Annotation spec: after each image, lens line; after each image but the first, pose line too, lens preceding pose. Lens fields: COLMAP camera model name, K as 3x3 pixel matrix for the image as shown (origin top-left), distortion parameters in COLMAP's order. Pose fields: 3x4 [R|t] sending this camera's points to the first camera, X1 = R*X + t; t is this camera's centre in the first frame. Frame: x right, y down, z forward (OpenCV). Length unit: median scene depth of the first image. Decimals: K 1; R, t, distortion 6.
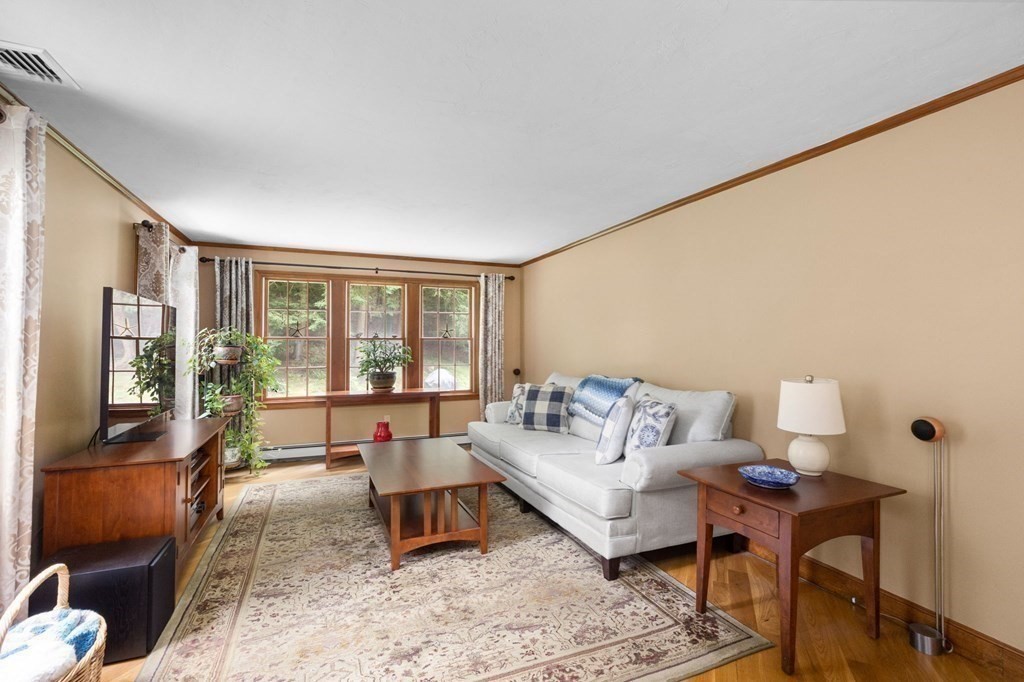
lens RADIAL K [[464.1, 0, 512.8], [0, 464.1, 339.4], [0, 0, 1]] dist [-0.010192, 0.003249]
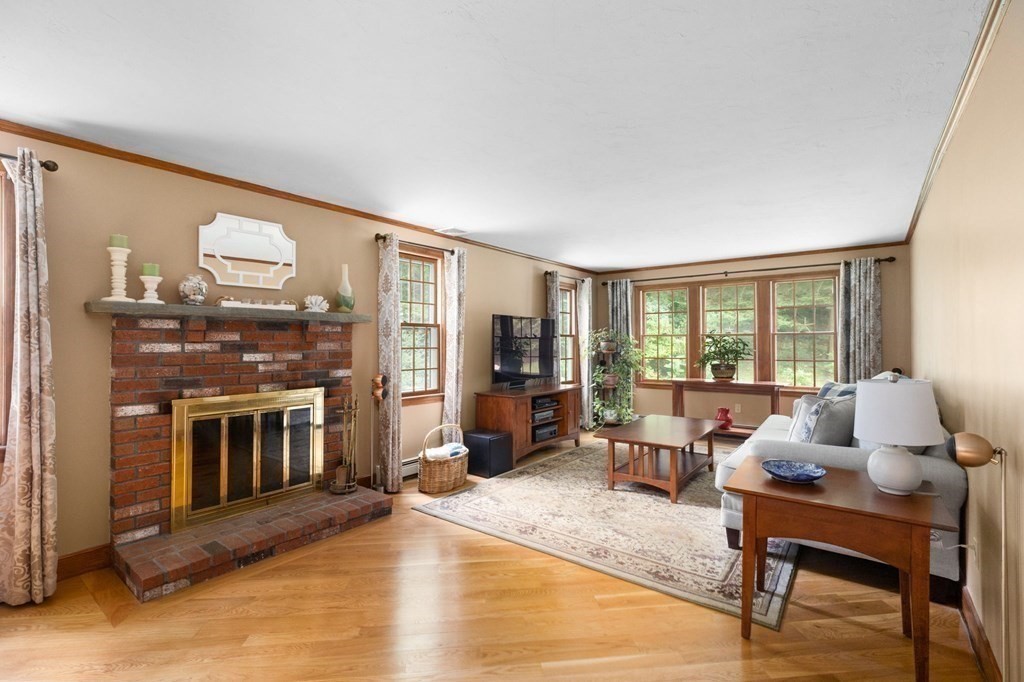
lens RADIAL K [[464.1, 0, 517.7], [0, 464.1, 340.2], [0, 0, 1]] dist [-0.010192, 0.003249]
pose [[0.502802, -0.003748, -0.864393, 0.564092], [0.014404, 0.999888, 0.004043, 0.000952], [0.864281, -0.014483, 0.502800, -0.005760]]
